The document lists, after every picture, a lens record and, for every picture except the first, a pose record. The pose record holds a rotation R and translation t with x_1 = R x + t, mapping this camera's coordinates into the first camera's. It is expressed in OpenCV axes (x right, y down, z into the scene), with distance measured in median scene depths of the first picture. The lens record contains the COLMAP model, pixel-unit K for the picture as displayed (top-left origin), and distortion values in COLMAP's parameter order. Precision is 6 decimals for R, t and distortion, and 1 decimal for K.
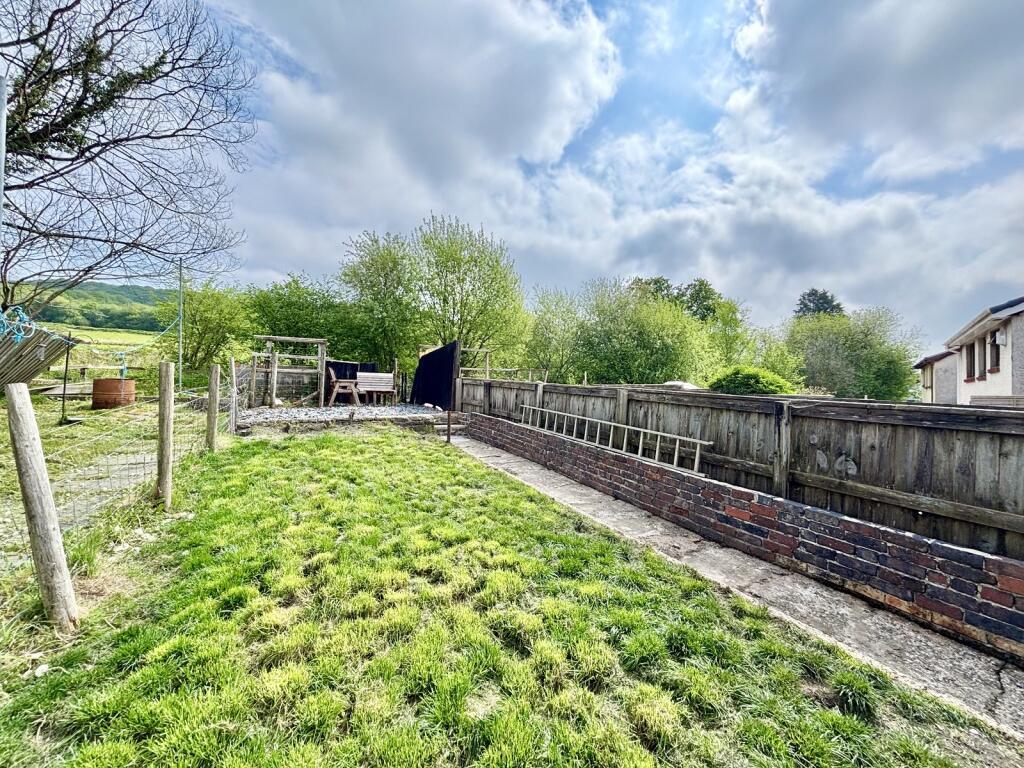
lens RADIAL K [[411.8, 0, 510.8], [0, 411.8, 382.1], [0, 0, 1]] dist [0.000000, 0.000298]
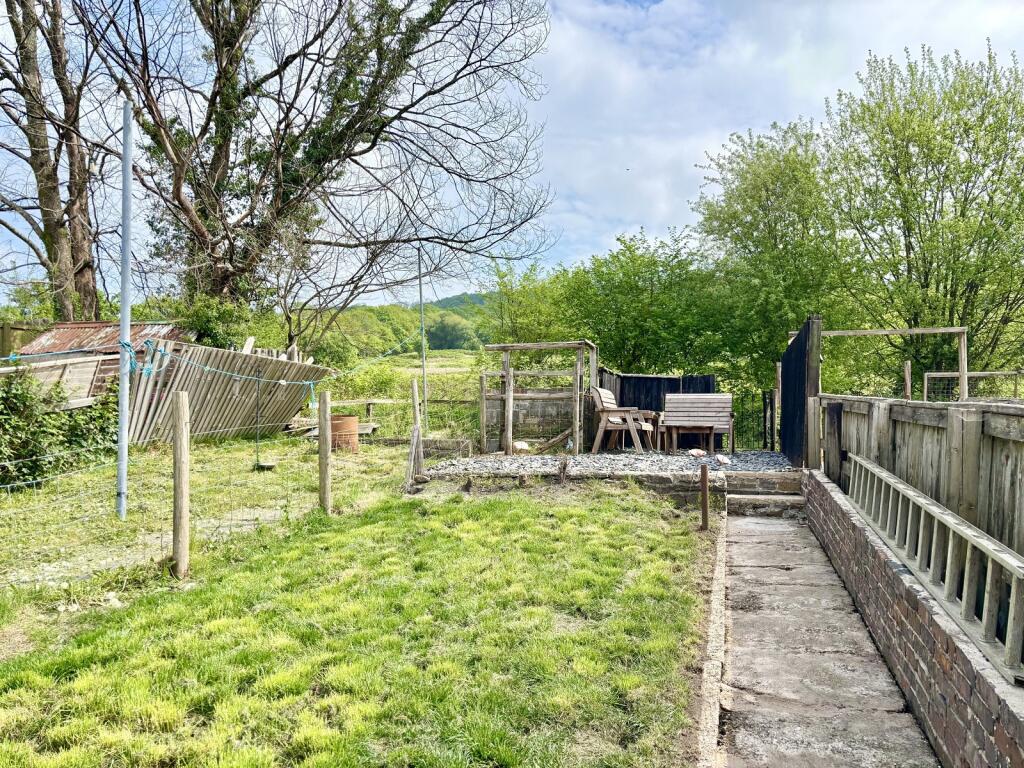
lens RADIAL K [[770.5, 0, 511.8], [0, 770.5, 383.5], [0, 0, 1]] dist [0.031056, -0.000461]
pose [[0.721245, -0.053884, -0.690581, 0.233047], [0.027049, 0.998400, -0.049653, 0.010407], [0.692152, 0.017133, 0.721549, 0.122776]]
